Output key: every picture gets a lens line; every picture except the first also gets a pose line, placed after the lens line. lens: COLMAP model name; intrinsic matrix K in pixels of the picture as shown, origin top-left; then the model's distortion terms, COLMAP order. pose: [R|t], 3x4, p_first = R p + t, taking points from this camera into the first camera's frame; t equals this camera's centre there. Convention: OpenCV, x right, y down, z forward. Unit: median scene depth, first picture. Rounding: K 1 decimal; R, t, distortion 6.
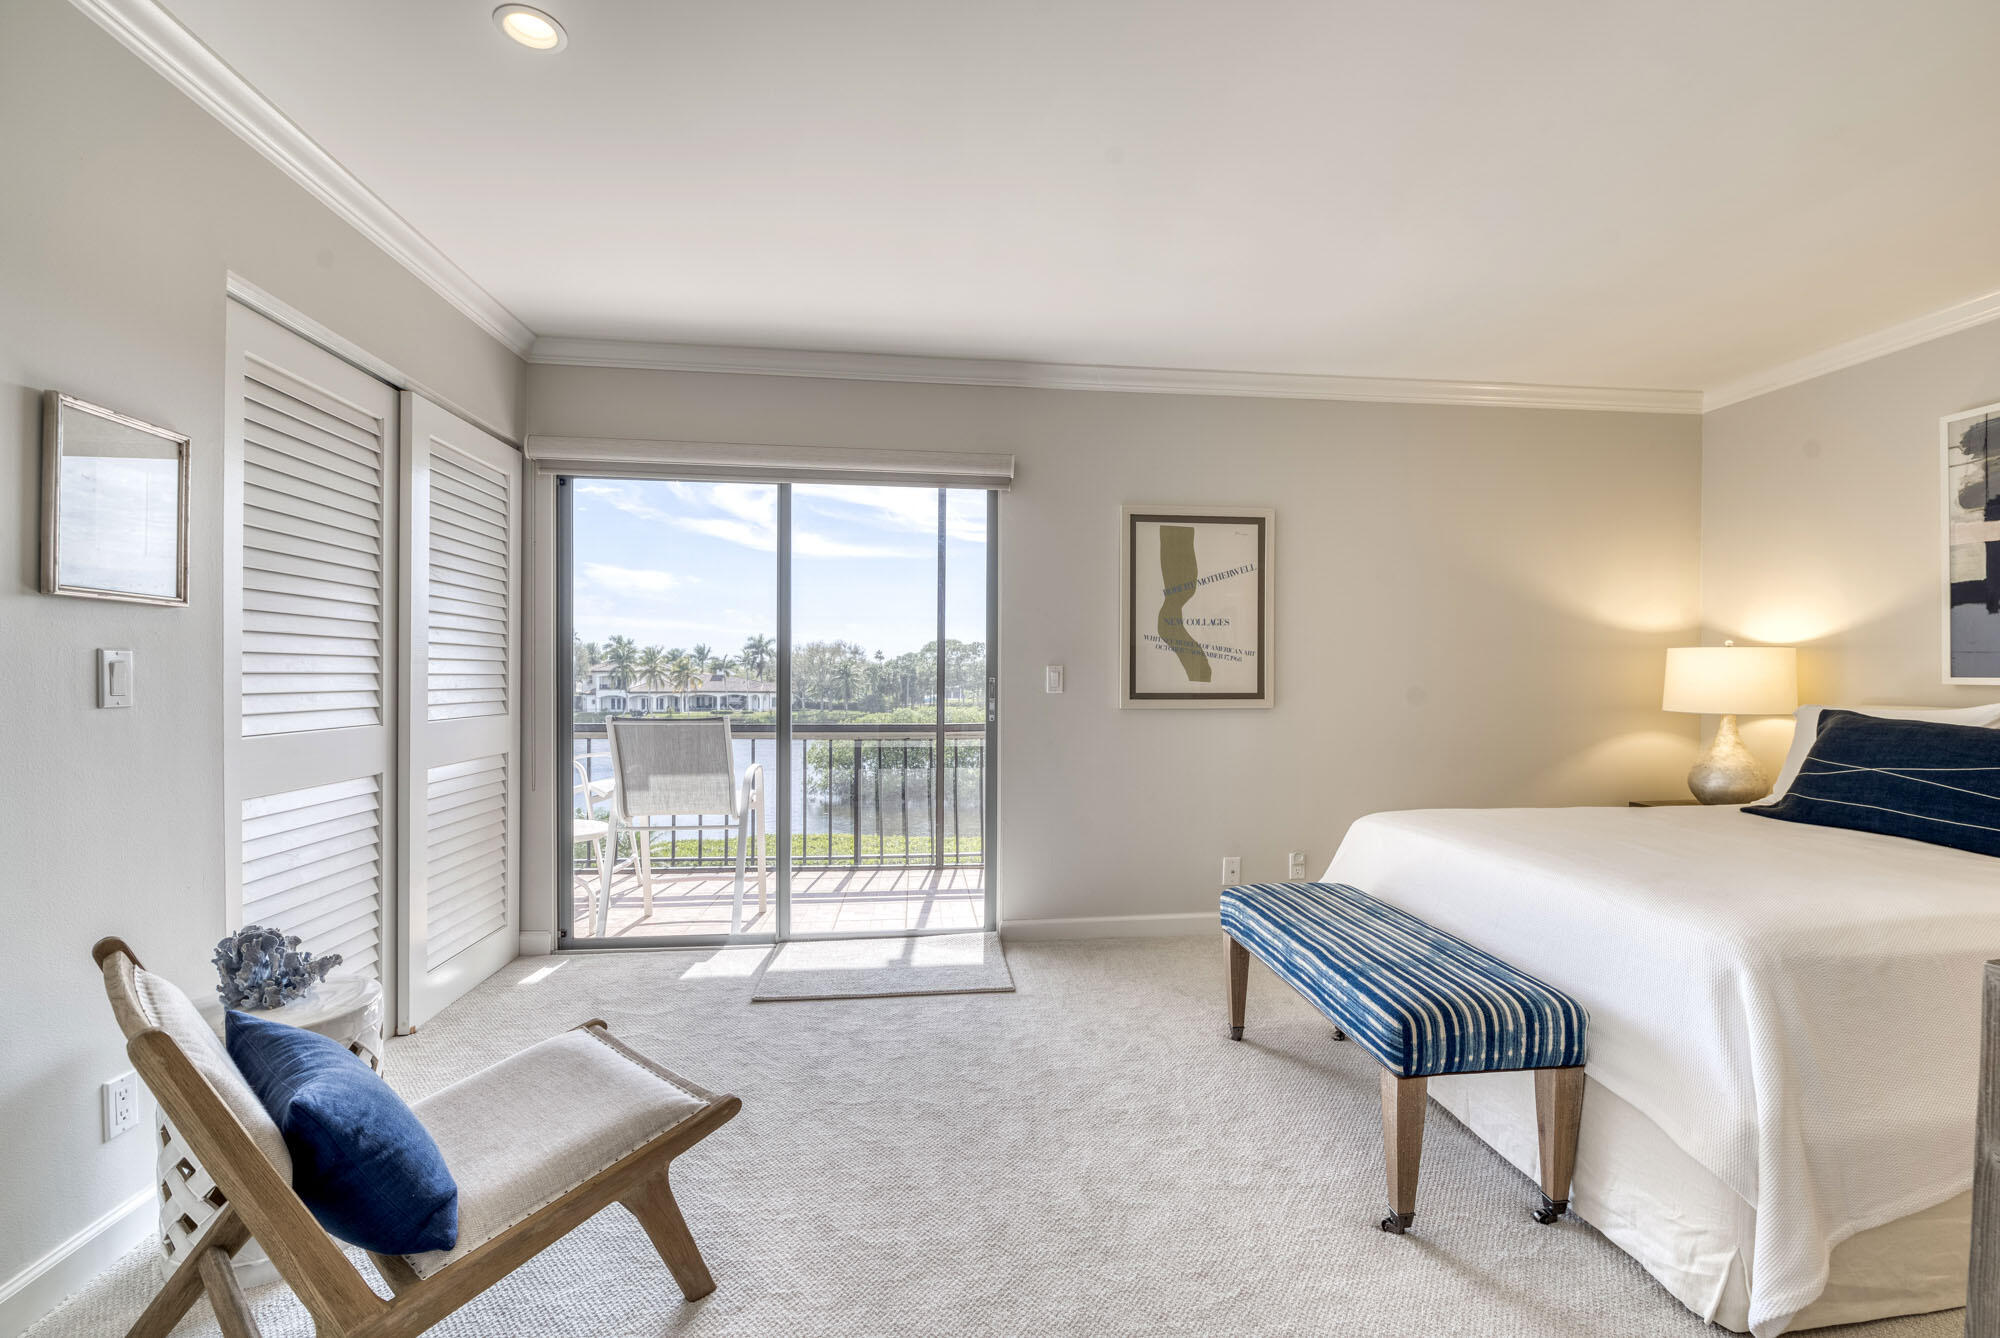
lens RADIAL K [[863.5, 0, 1020.9], [0, 863.5, 677.5], [0, 0, 1]] dist [-0.014241, -0.001082]
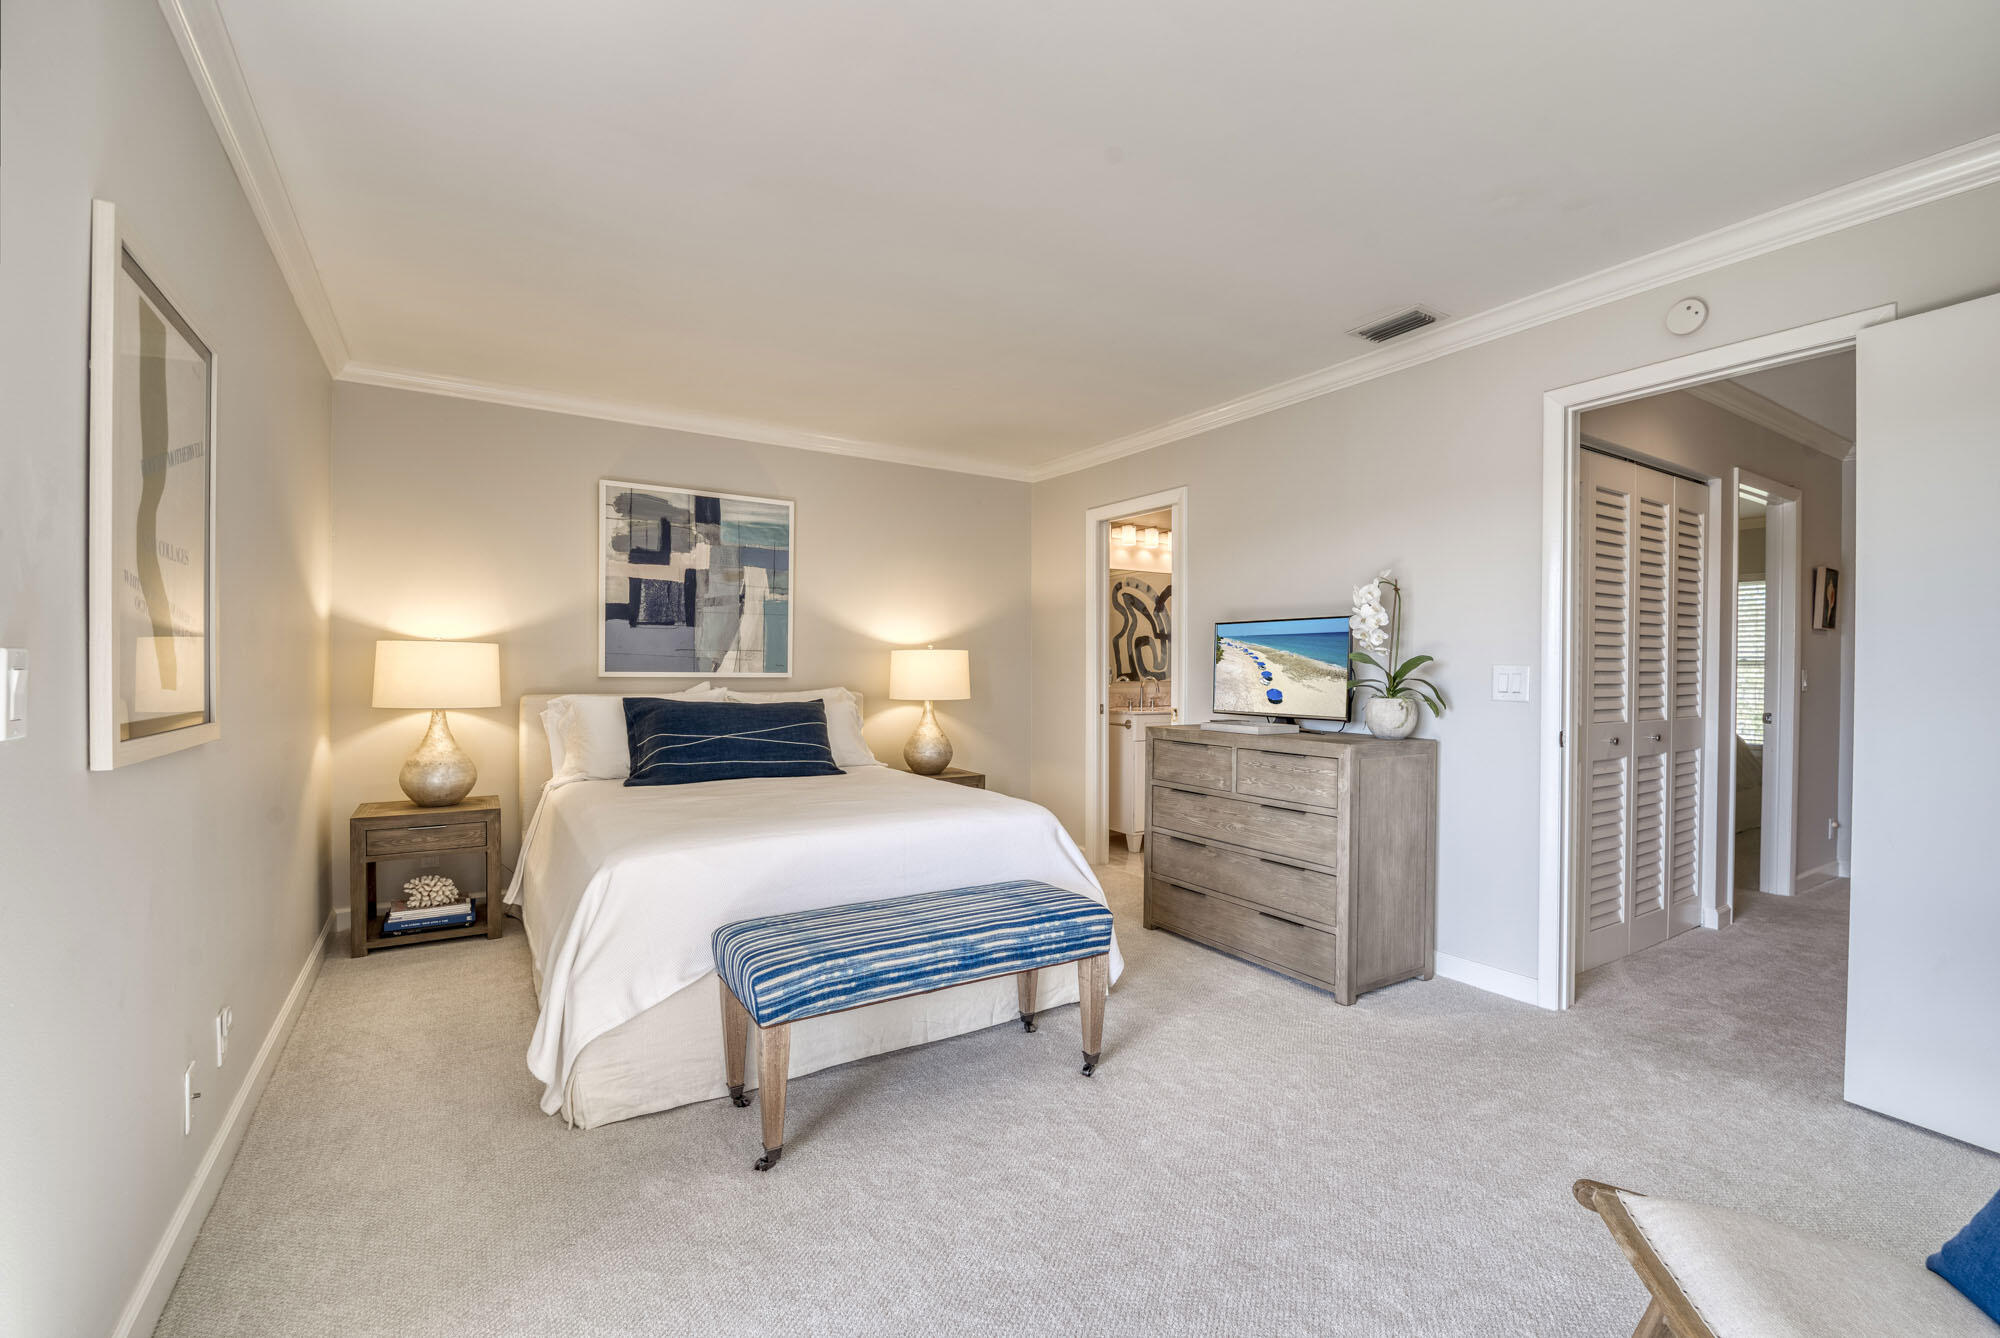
lens RADIAL K [[863.5, 0, 1020.9], [0, 863.5, 677.5], [0, 0, 1]] dist [-0.014241, -0.001082]
pose [[-0.437401, -0.012109, 0.899185, -0.468540], [-0.007293, 0.999924, 0.009918, -0.008986], [-0.899237, -0.002220, -0.437456, 1.034843]]
